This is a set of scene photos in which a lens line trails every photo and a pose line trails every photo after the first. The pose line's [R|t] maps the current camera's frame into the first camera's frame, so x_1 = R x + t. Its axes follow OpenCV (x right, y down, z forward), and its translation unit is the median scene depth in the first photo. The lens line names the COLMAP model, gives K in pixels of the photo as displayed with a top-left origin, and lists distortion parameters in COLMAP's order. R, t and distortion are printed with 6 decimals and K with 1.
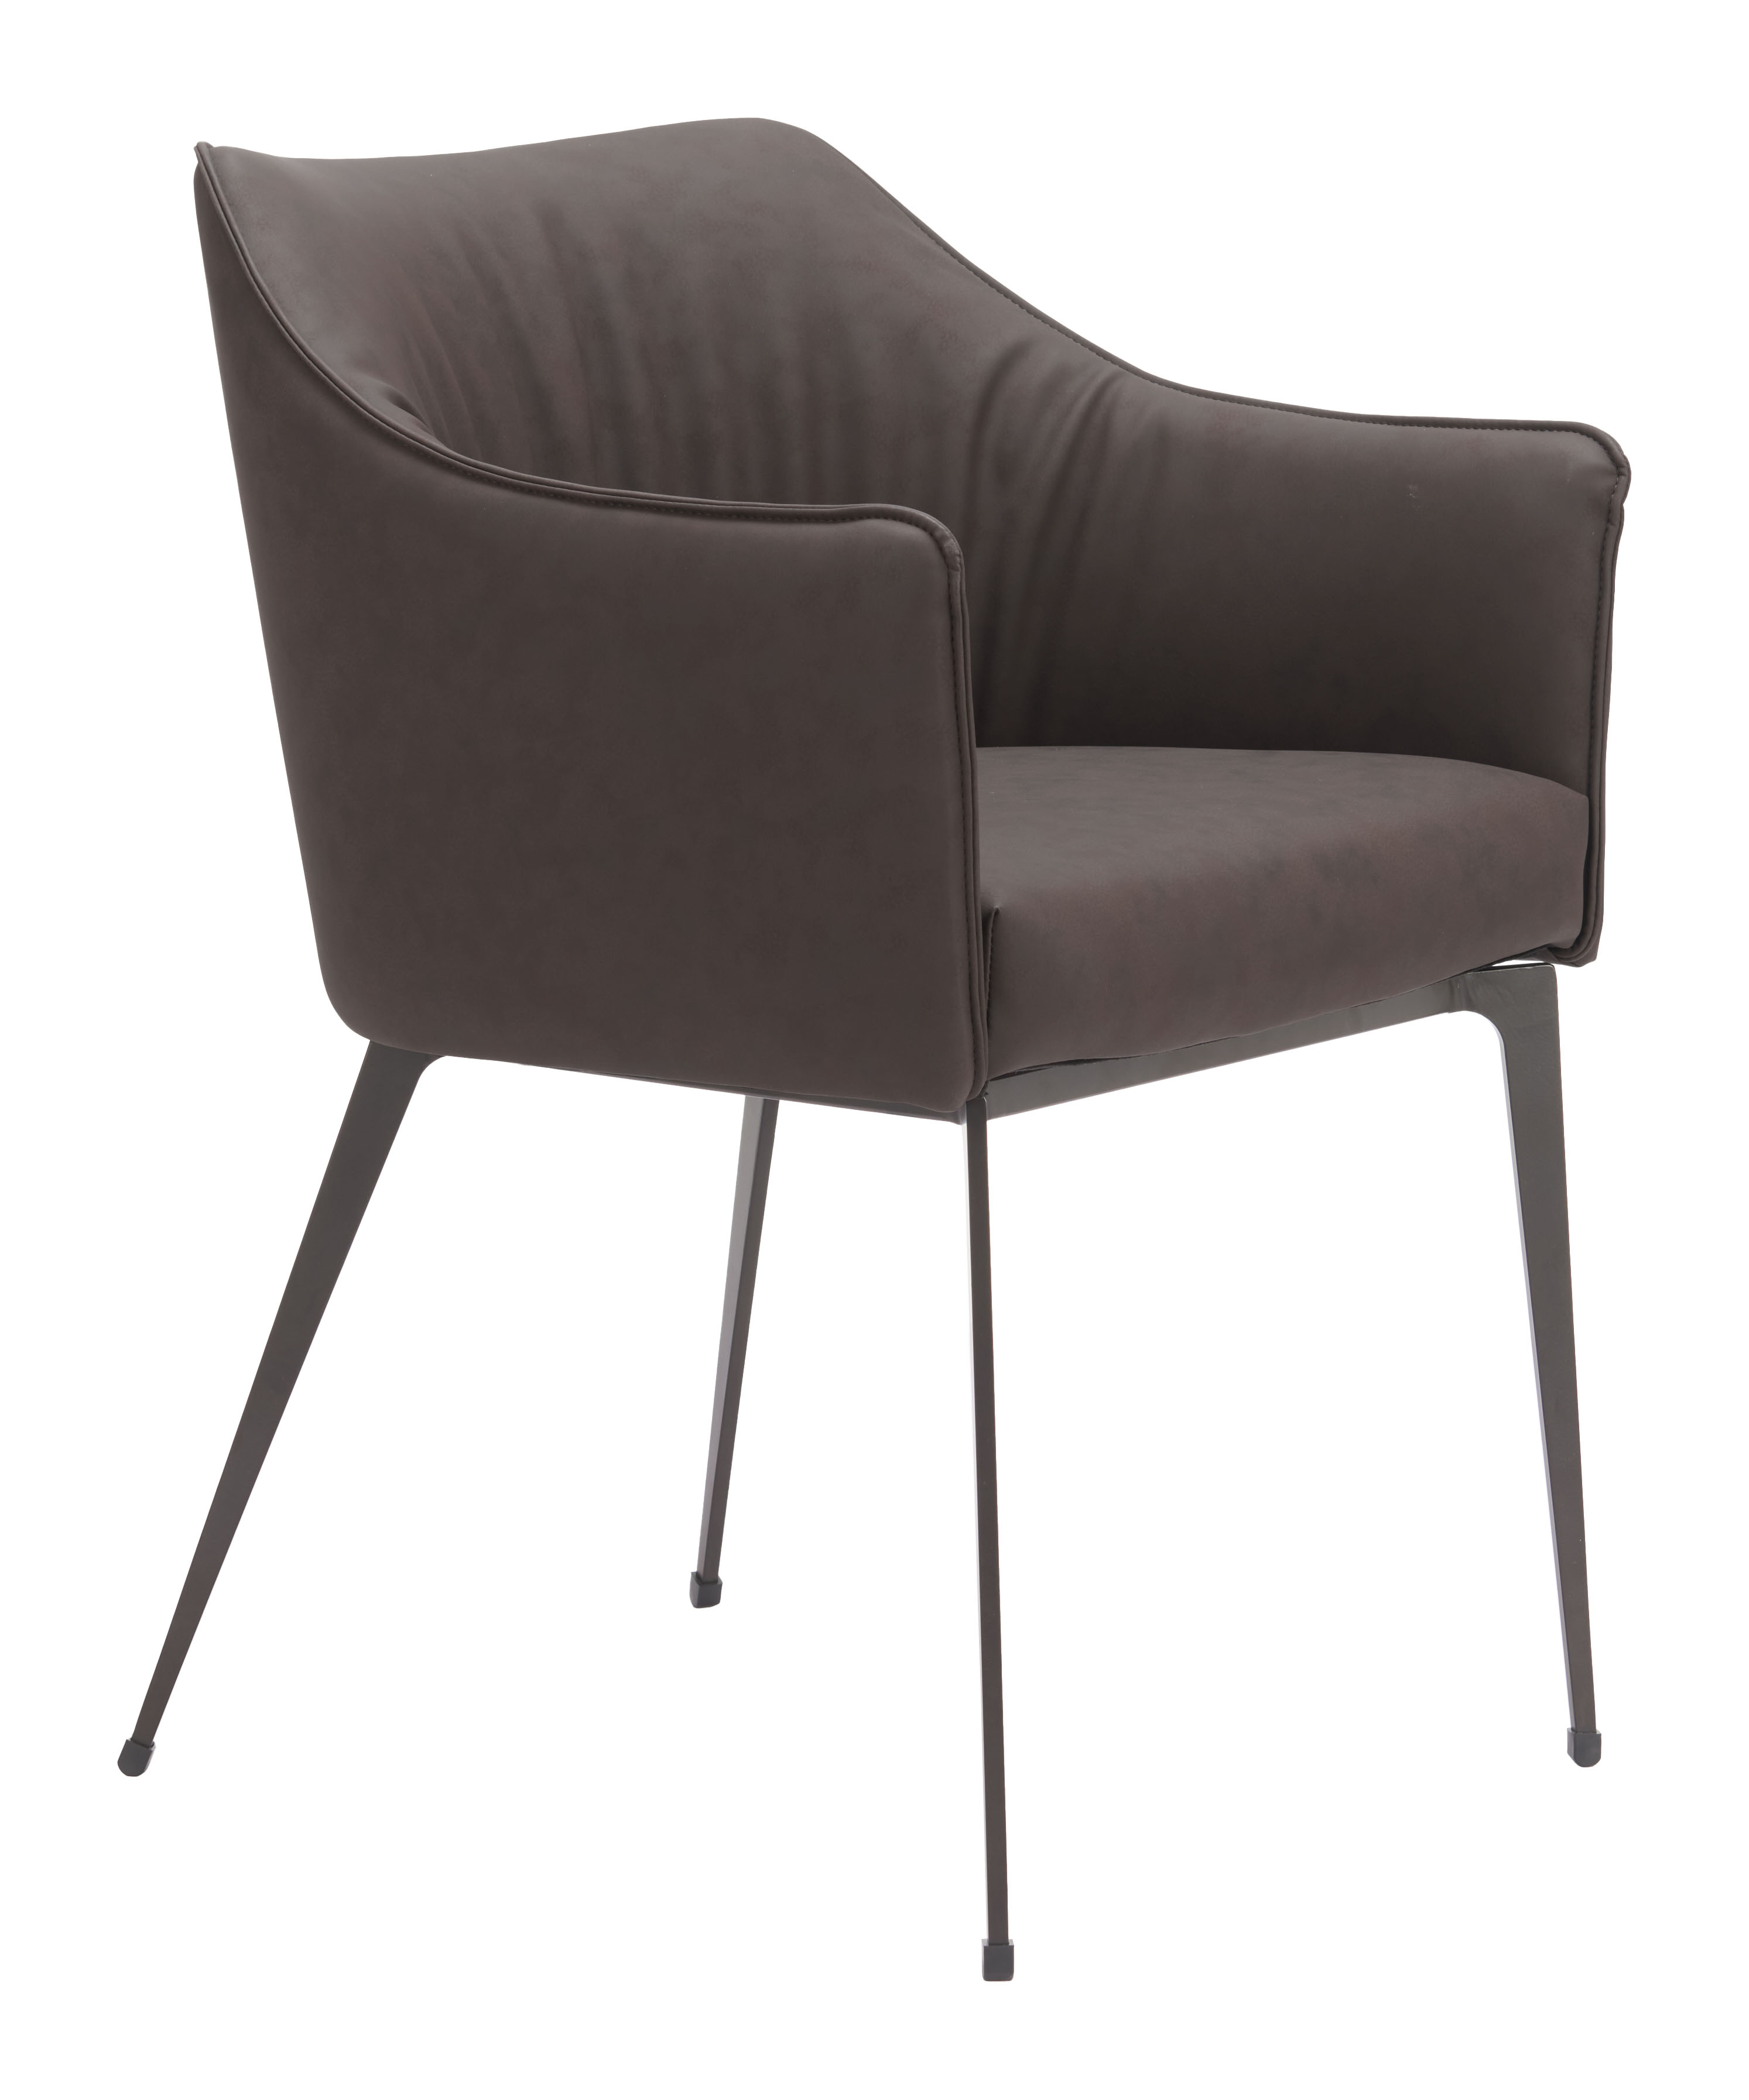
lens RADIAL K [[4620.6, 0, 874.1], [0, 4620.6, 1033.9], [0, 0, 1]] dist [0.046076, 0.000000]
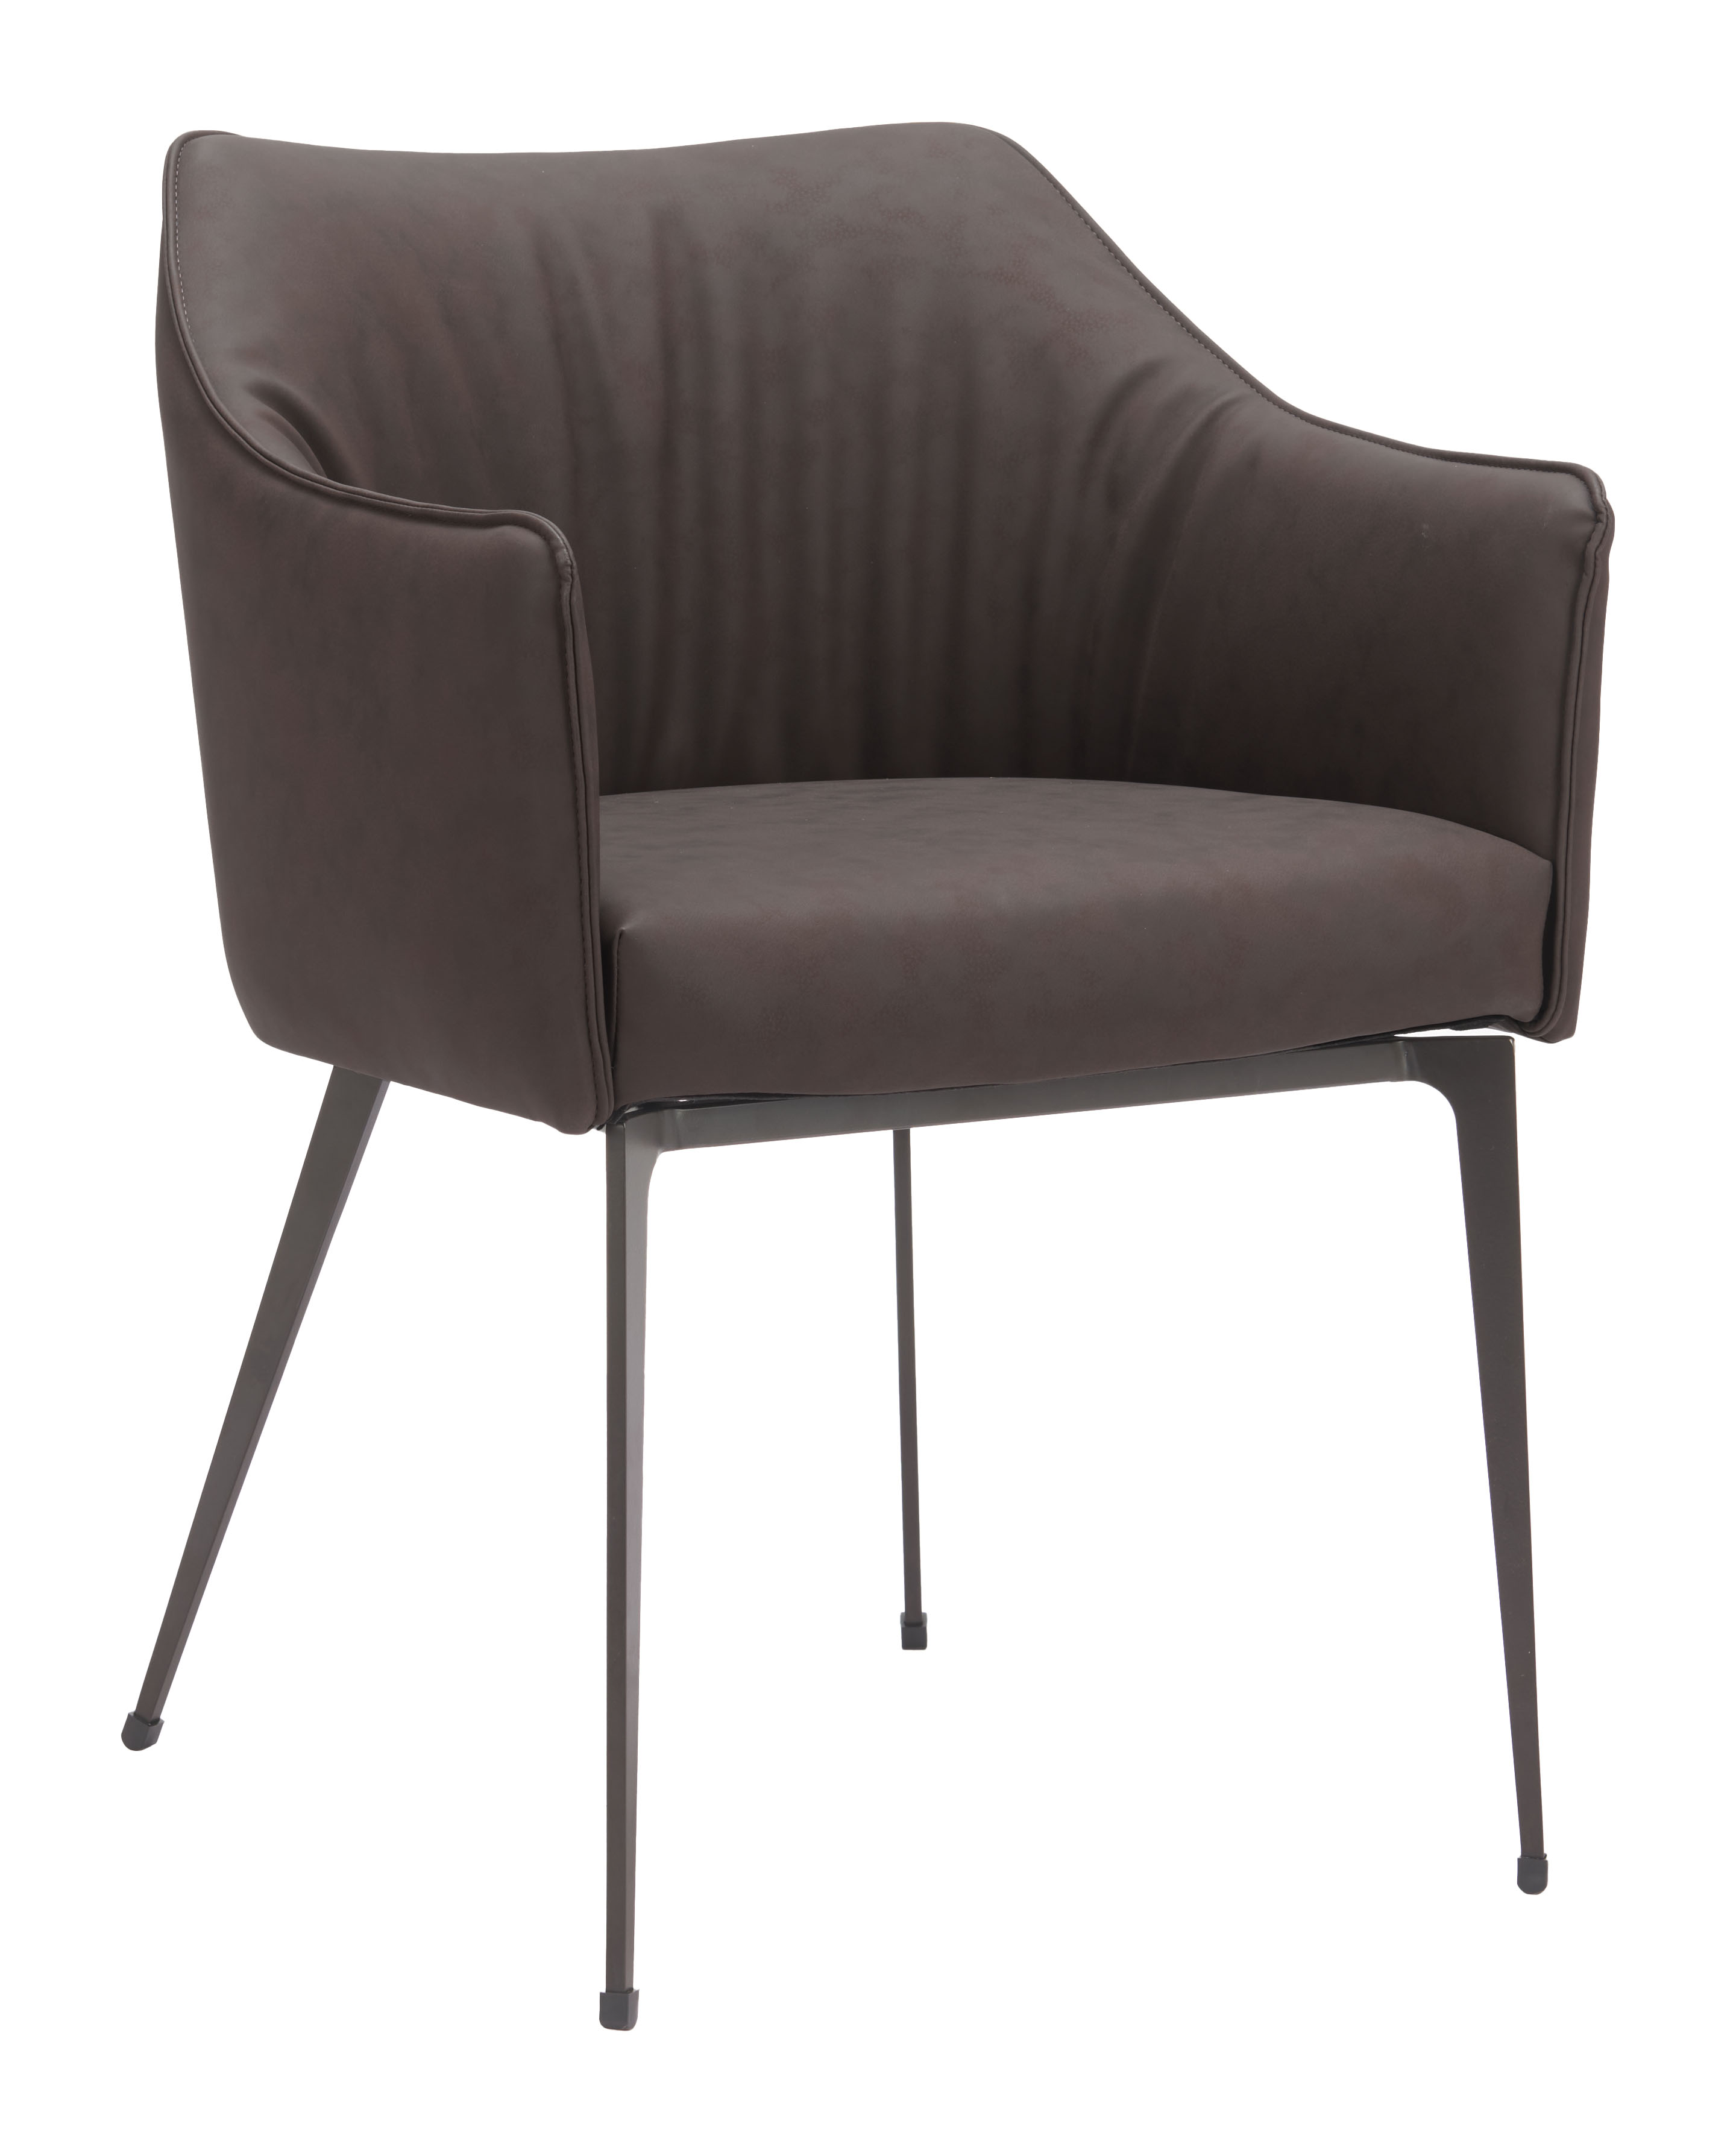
lens RADIAL K [[4753.4, 0, 866.0], [0, 4753.4, 1069.2], [0, 0, 1]] dist [0.007705, 0.000000]
pose [[0.971099, 0.068736, -0.228565, 0.221666], [-0.068705, 0.997604, 0.008103, -0.006937], [0.228574, 0.007835, 0.973495, 0.026323]]
